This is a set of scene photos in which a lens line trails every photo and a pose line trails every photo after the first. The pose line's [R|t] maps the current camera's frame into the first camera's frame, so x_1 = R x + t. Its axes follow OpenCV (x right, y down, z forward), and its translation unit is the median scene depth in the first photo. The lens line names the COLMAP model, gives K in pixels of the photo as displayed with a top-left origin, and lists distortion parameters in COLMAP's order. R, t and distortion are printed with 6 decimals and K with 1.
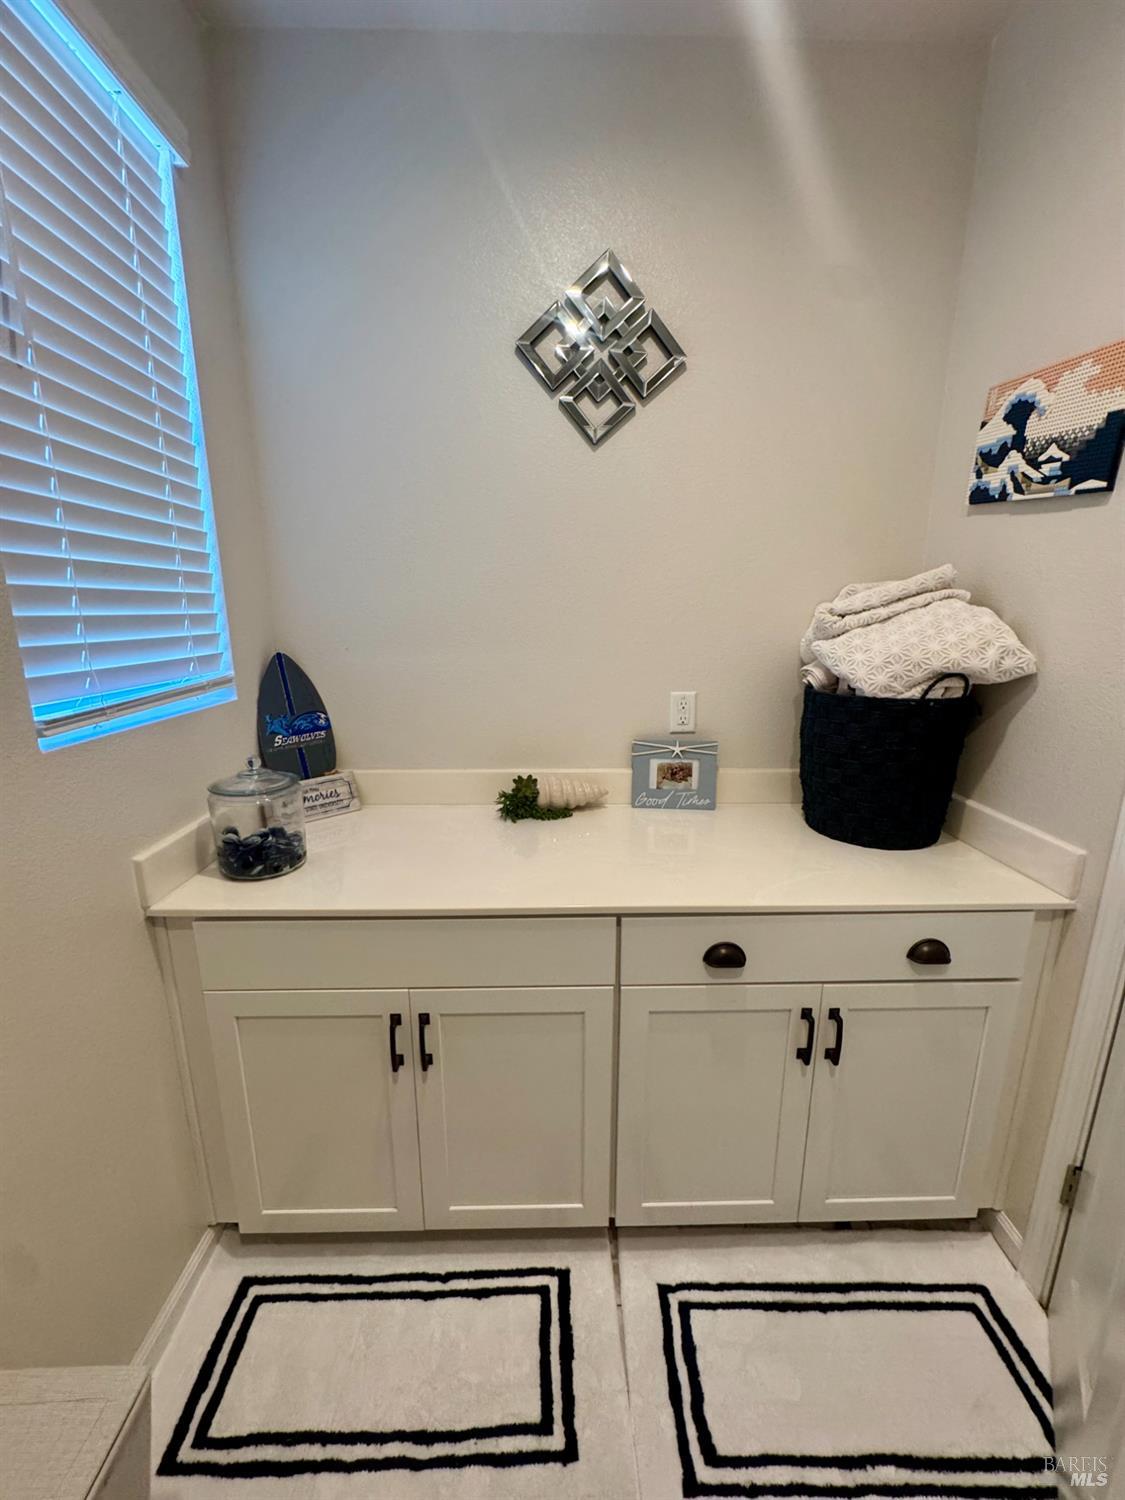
lens RADIAL K [[601.0, 0, 561.2], [0, 601.0, 751.1], [0, 0, 1]] dist [0.001215, 0.000146]
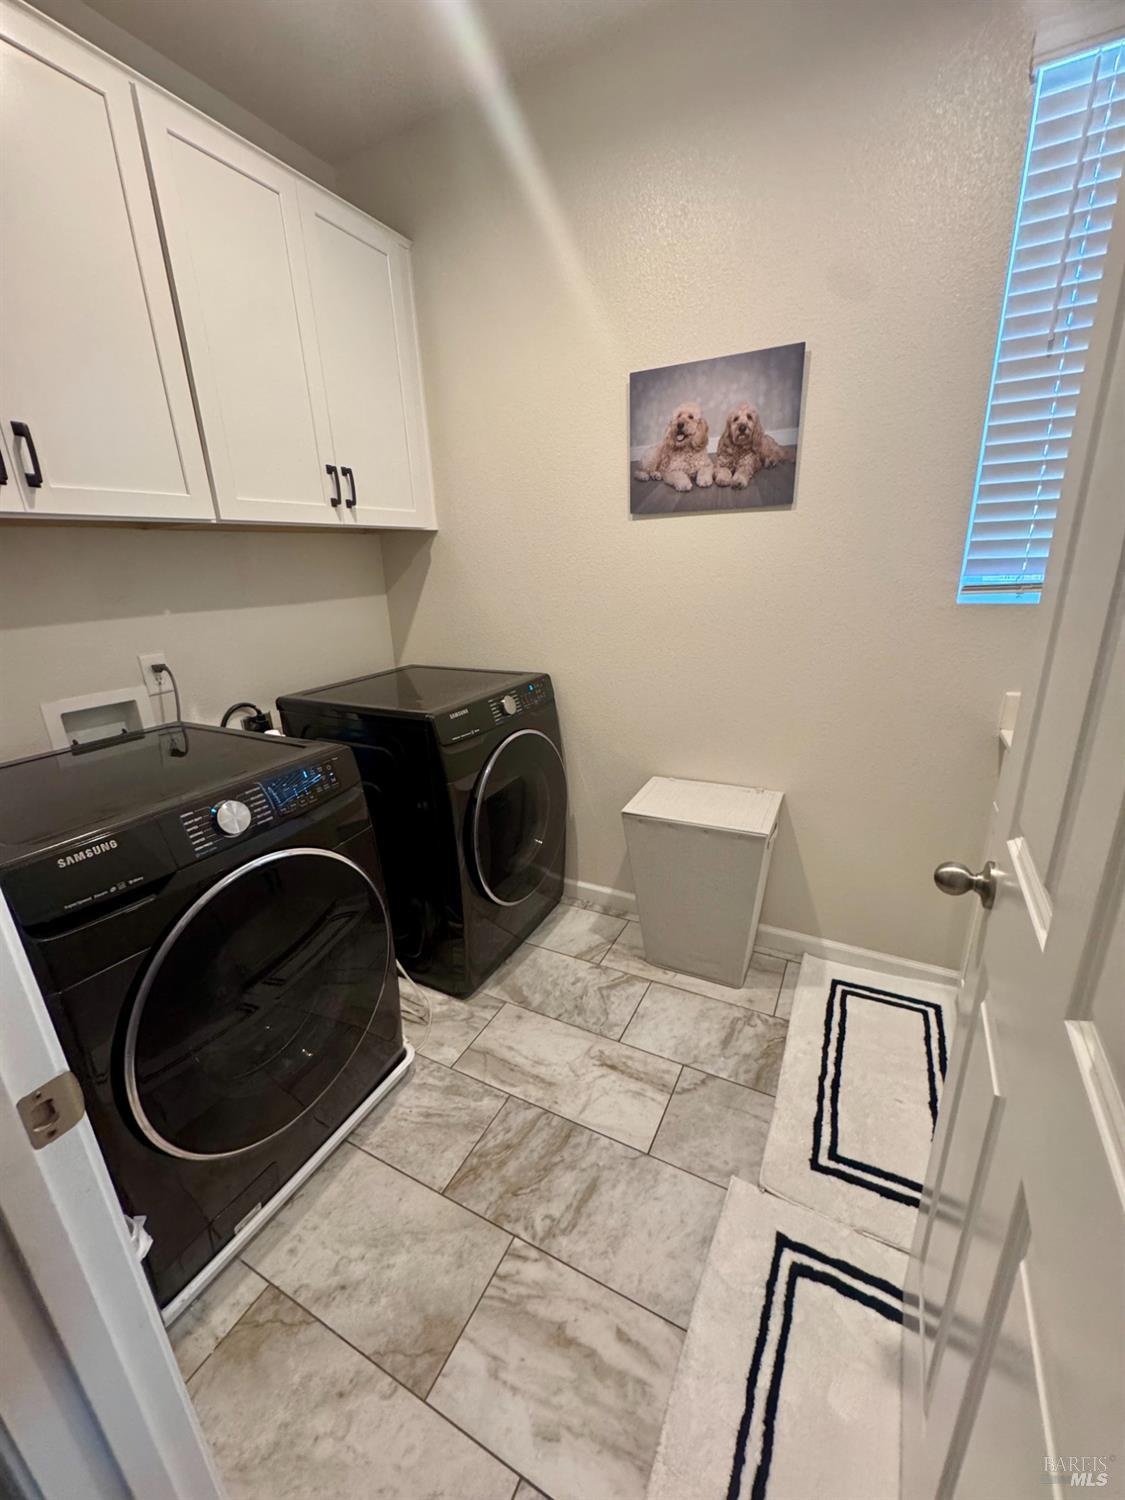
lens RADIAL K [[601.0, 0, 562.2], [0, 601.0, 753.0], [0, 0, 1]] dist [0.001215, 0.000146]
pose [[-0.478666, 0.285372, -0.830326, 1.114167], [-0.164122, 0.899954, 0.403915, -0.108602], [0.862521, 0.329615, -0.383942, 0.710609]]
